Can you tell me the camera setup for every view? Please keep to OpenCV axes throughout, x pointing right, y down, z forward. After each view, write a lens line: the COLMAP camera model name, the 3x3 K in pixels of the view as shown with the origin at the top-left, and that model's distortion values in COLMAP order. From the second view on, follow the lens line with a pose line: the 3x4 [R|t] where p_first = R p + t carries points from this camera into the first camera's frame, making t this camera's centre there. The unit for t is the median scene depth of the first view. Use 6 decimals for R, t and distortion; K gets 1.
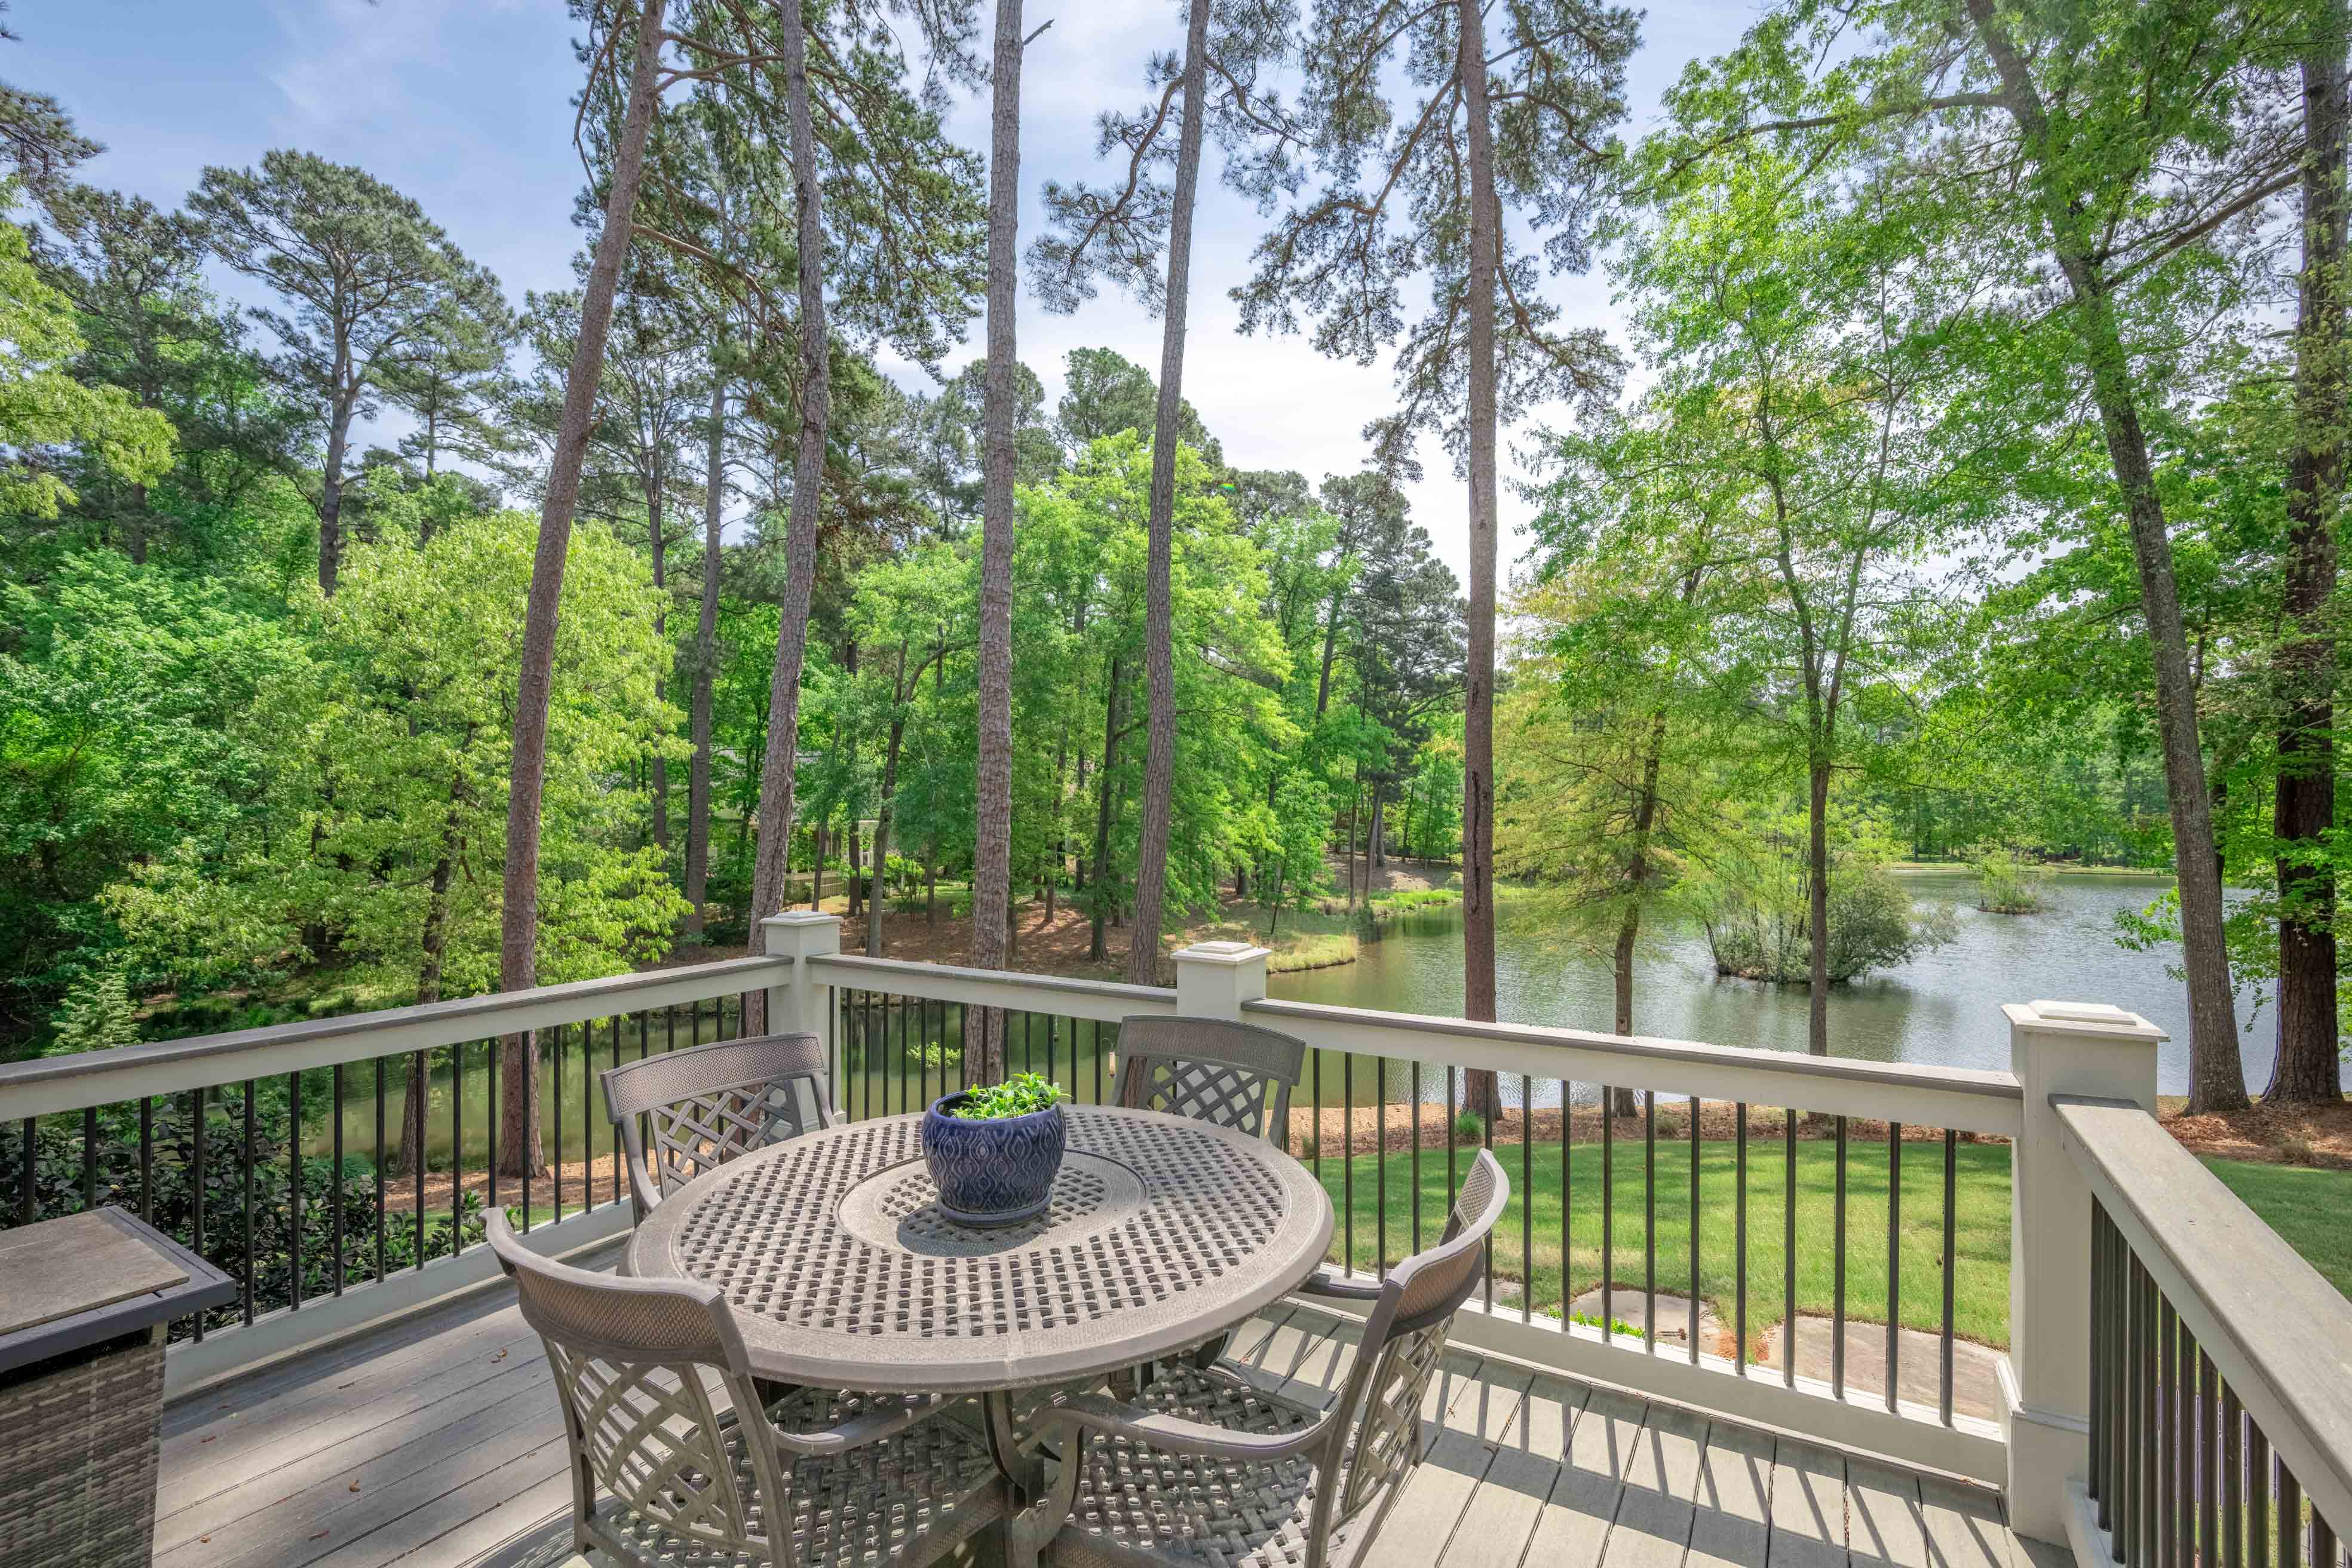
lens RADIAL K [[1061.5, 0, 1173.3], [0, 1061.5, 821.4], [0, 0, 1]] dist [0.022667, -0.025386]
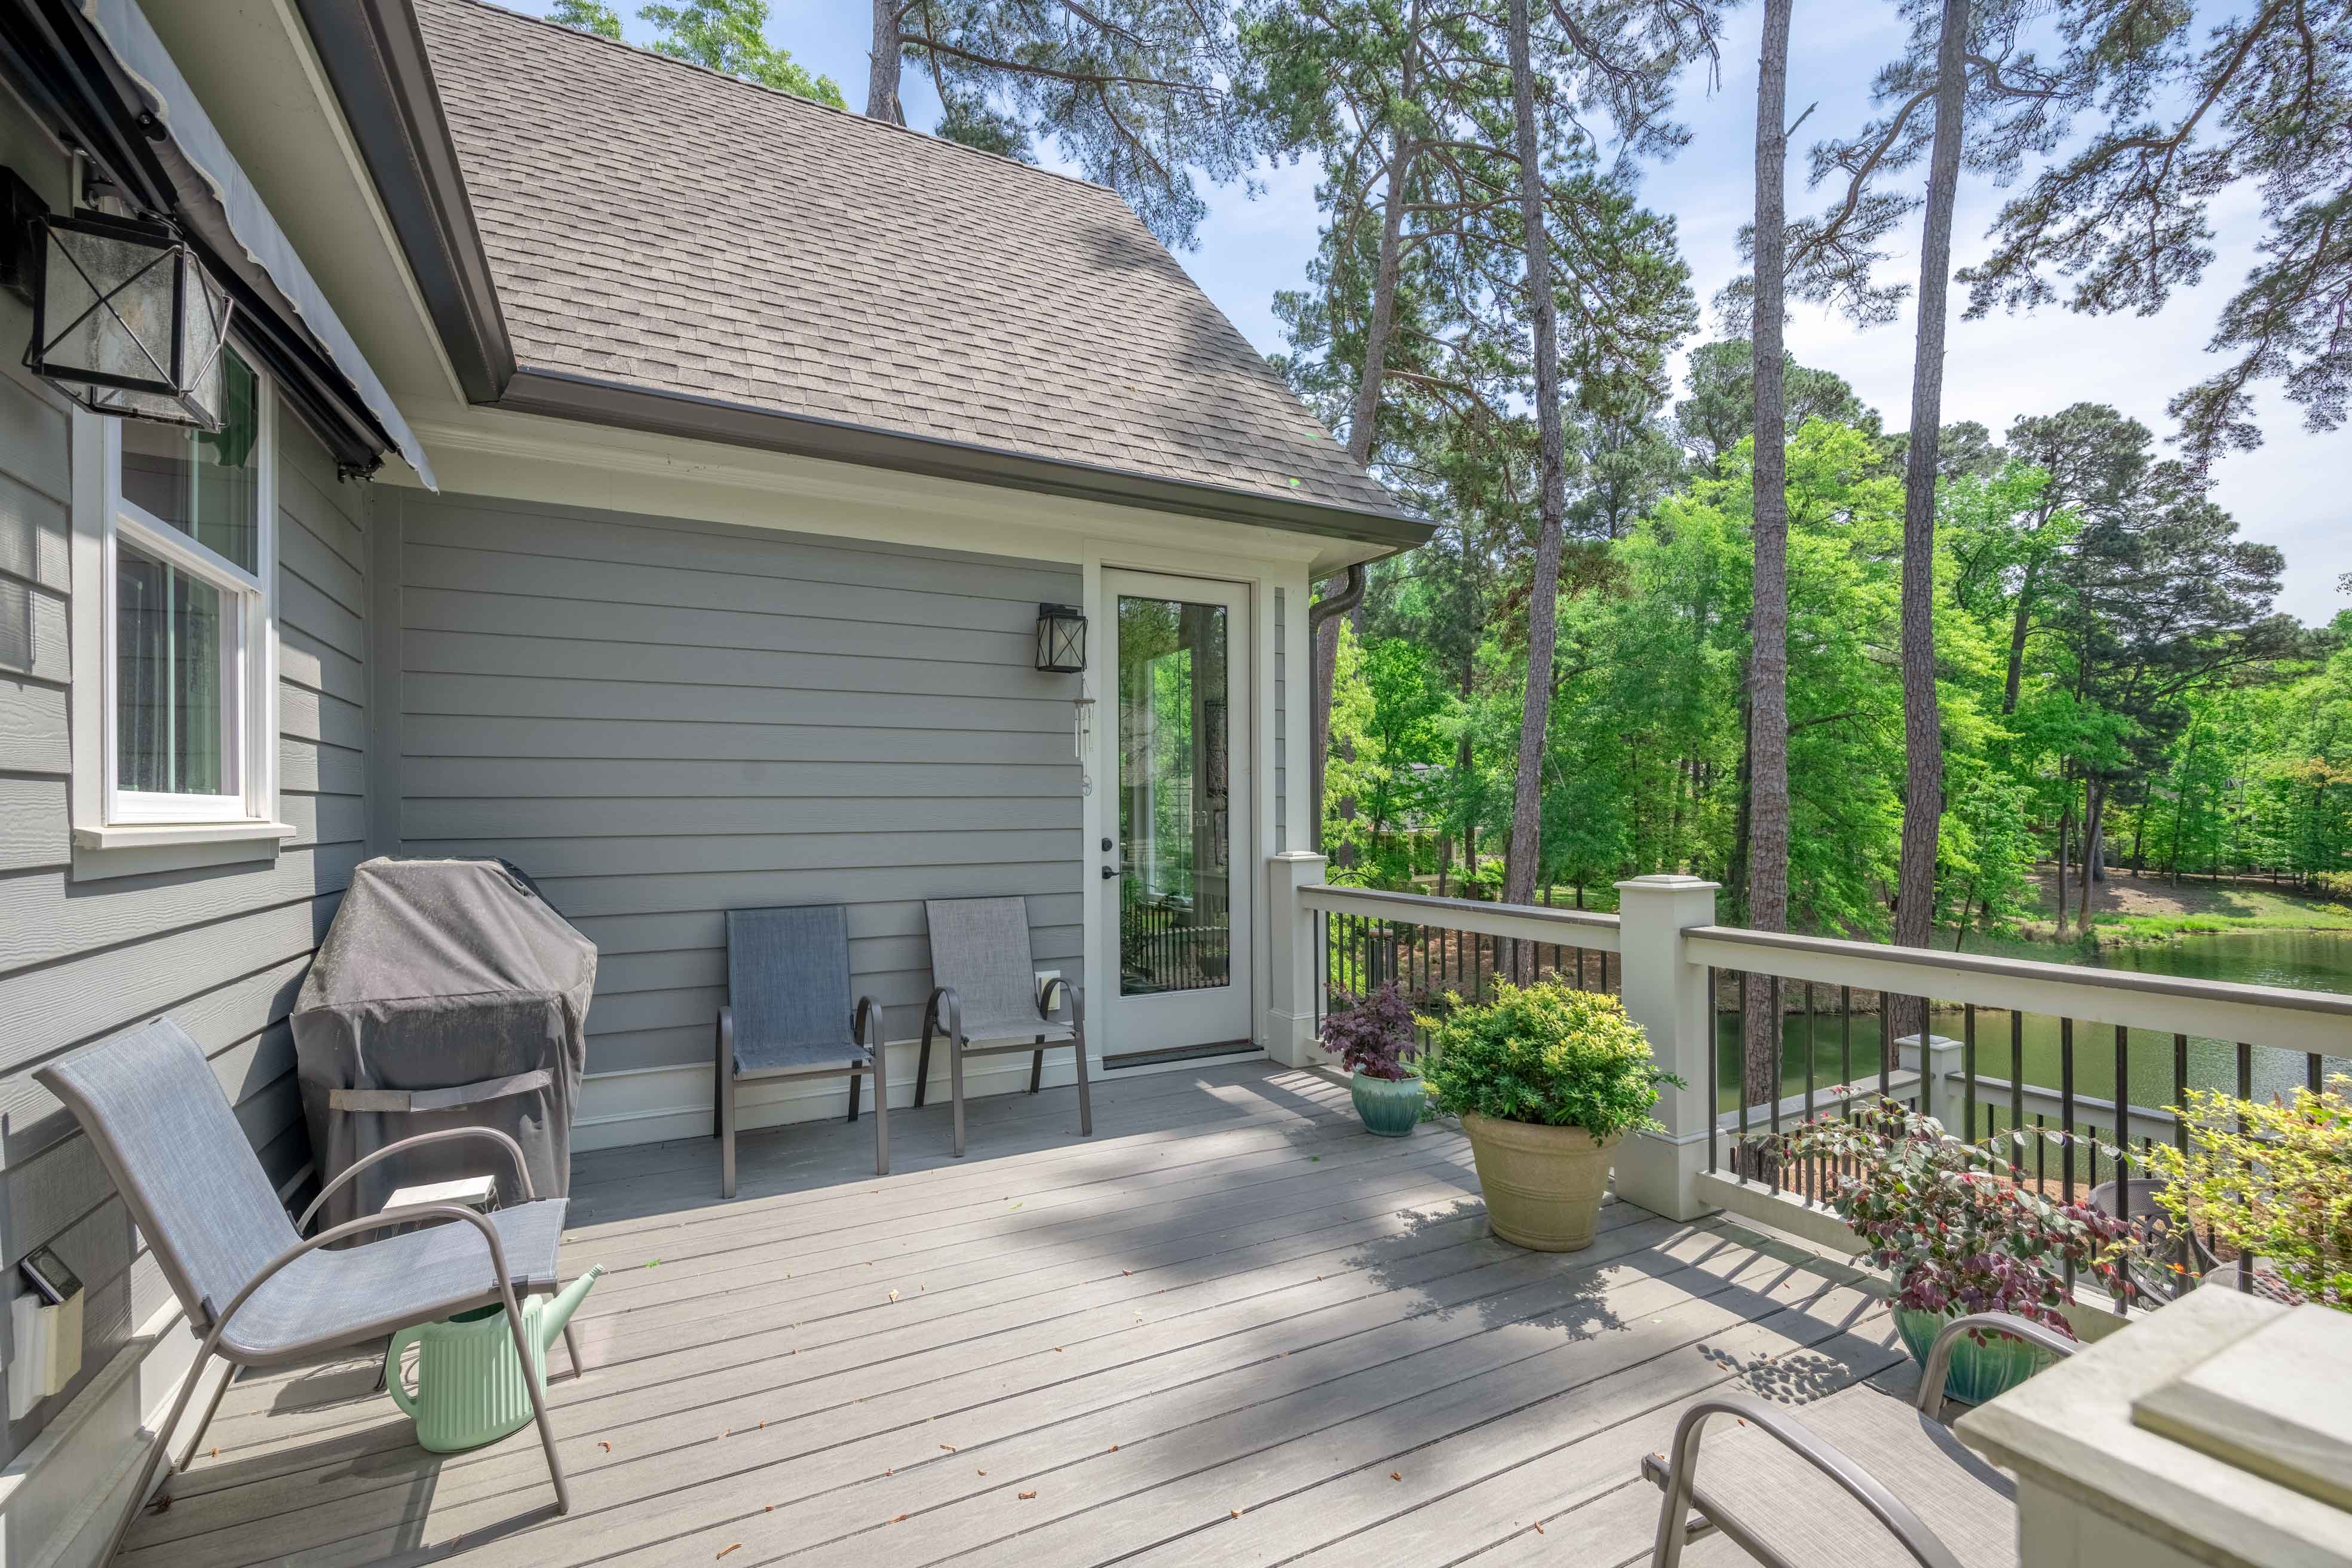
lens RADIAL K [[1011.7, 0, 1173.1], [0, 1011.7, 804.8], [0, 0, 1]] dist [0.000574, 0.000152]
pose [[0.862932, -0.006253, -0.505282, -0.086122], [0.001271, 0.999947, -0.010206, -0.032636], [0.505319, 0.008165, 0.862894, -0.084454]]
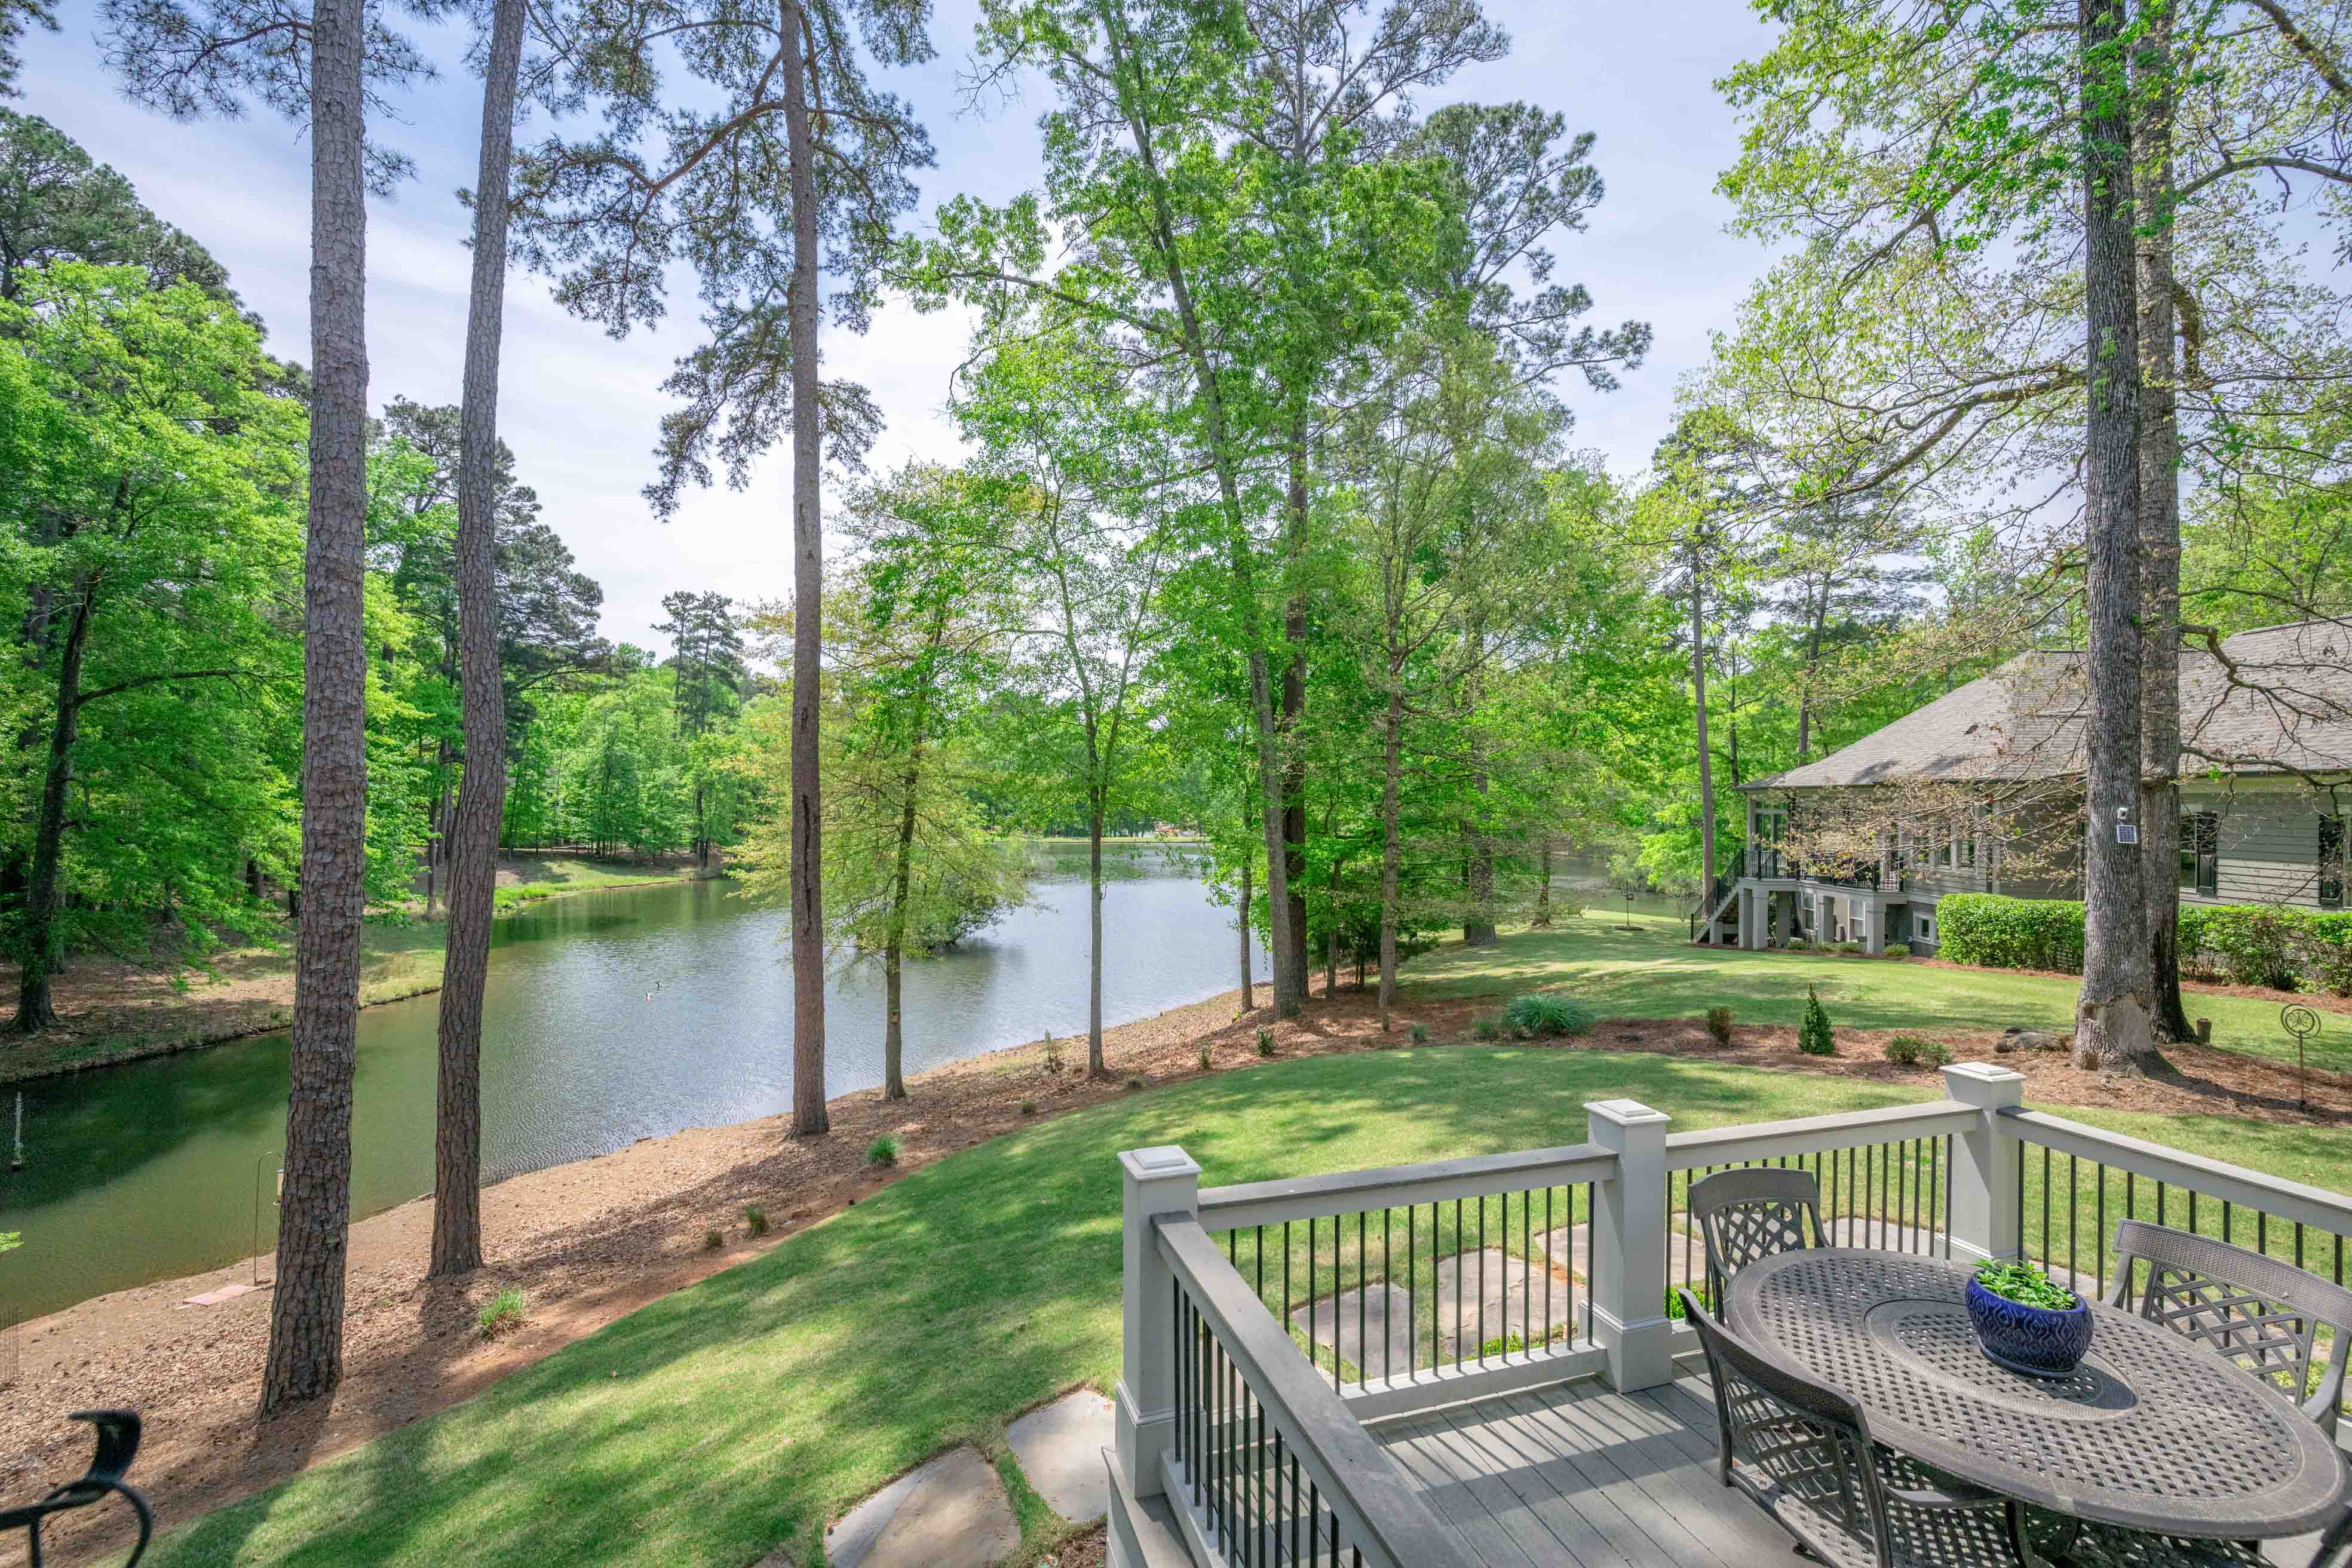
lens RADIAL K [[995.2, 0, 1170.9], [0, 995.2, 796.1], [0, 0, 1]] dist [0.002980, 0.000684]
pose [[0.648850, 0.006194, 0.760891, -0.162207], [-0.004791, 0.999980, -0.004054, -0.033092], [-0.760901, -0.001015, 0.648867, 0.081905]]
